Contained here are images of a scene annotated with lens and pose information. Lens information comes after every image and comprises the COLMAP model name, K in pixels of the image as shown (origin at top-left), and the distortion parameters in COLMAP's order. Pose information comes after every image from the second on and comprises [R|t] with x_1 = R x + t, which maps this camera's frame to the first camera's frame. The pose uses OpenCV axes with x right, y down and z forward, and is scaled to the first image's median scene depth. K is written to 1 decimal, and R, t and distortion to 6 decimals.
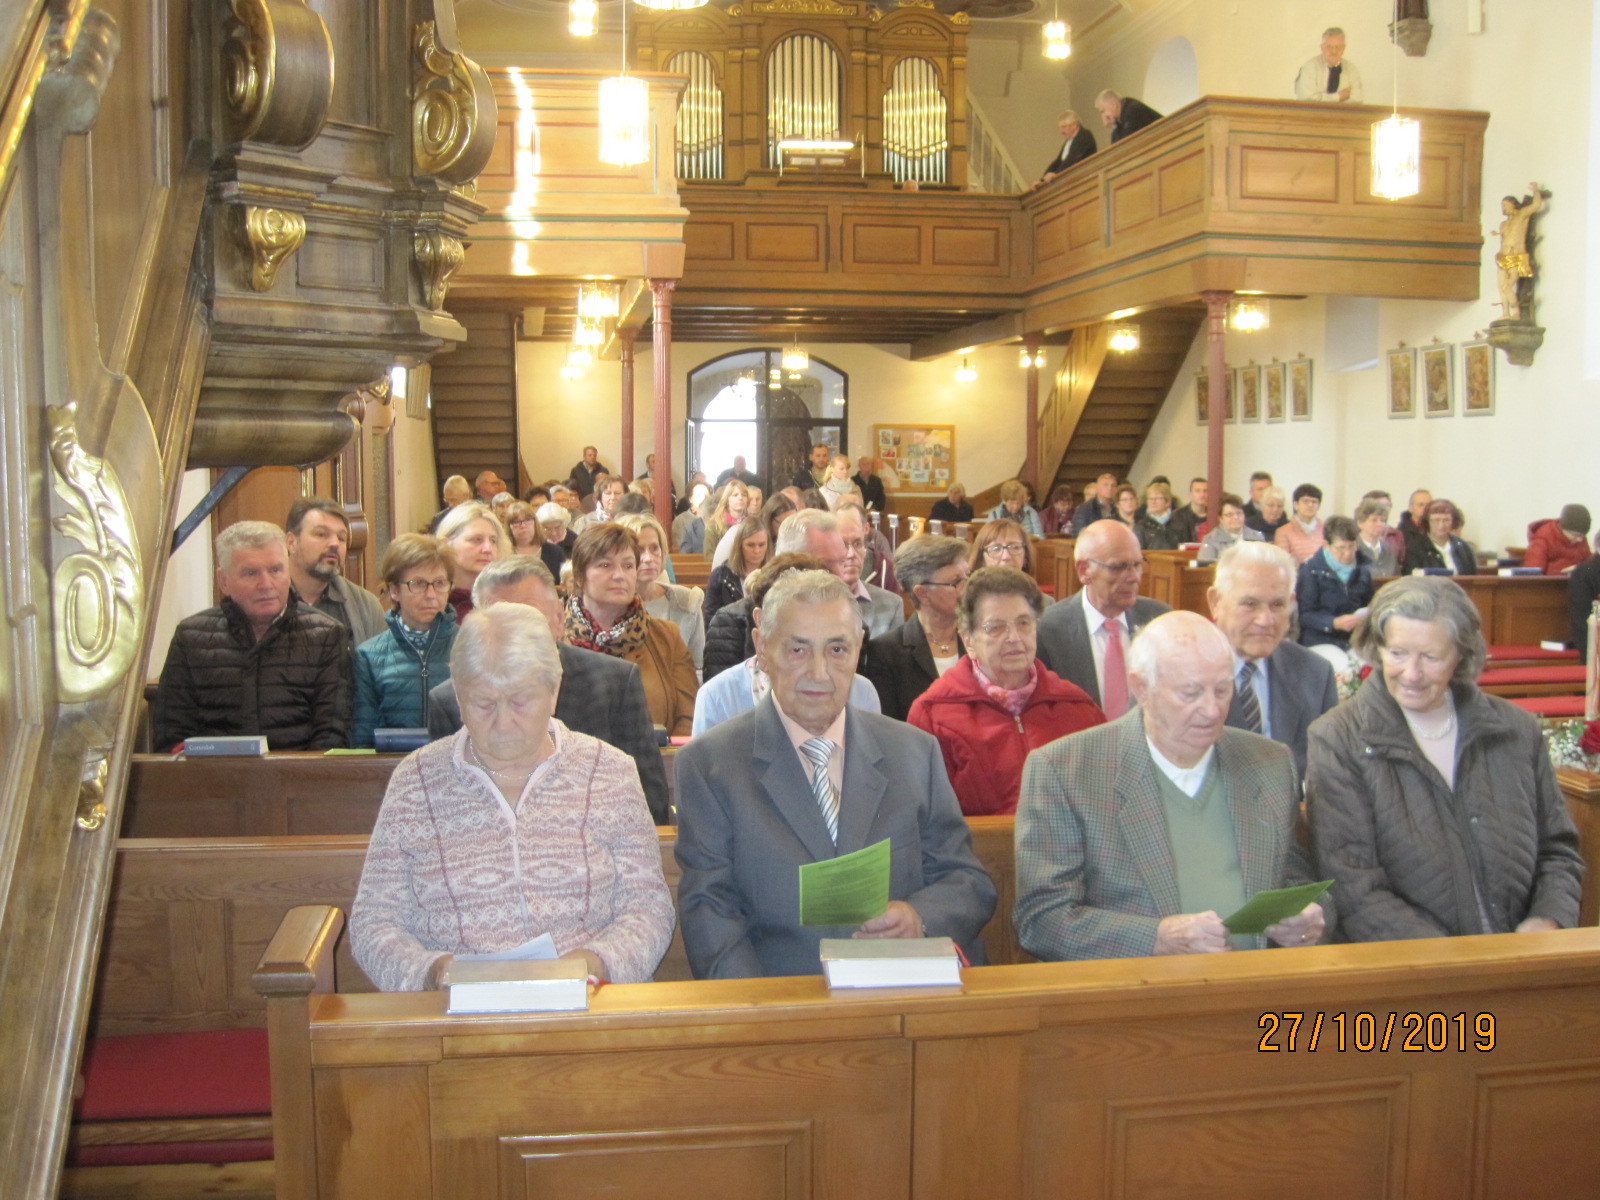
lens RADIAL K [[1629.3, 0, 797.4], [0, 1629.3, 601.5], [0, 0, 1]] dist [-0.107091, 0.000000]
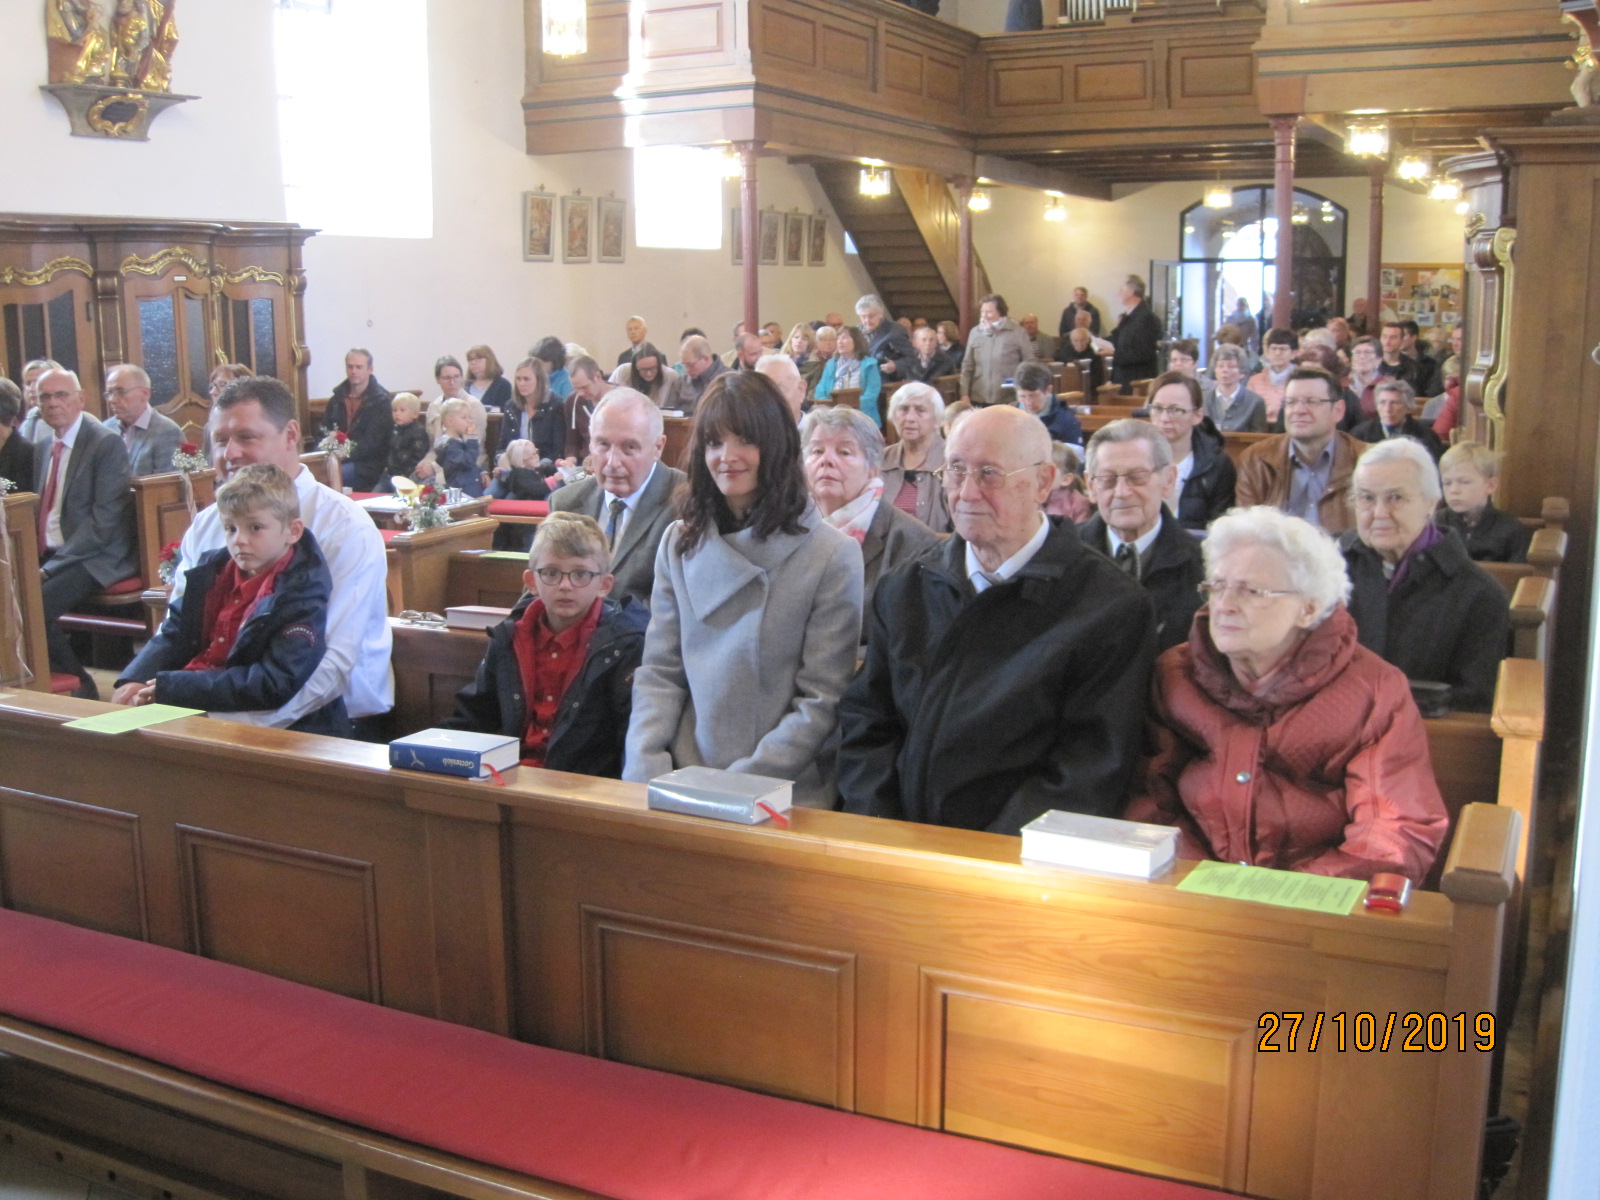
lens RADIAL K [[1629.3, 0, 798.4], [0, 1629.3, 603.1], [0, 0, 1]] dist [-0.107091, 0.000000]
pose [[0.815100, 0.098893, -0.570818, 1.111762], [-0.041667, 0.992778, 0.112498, -0.015696], [0.577821, -0.067913, 0.813333, 0.166305]]
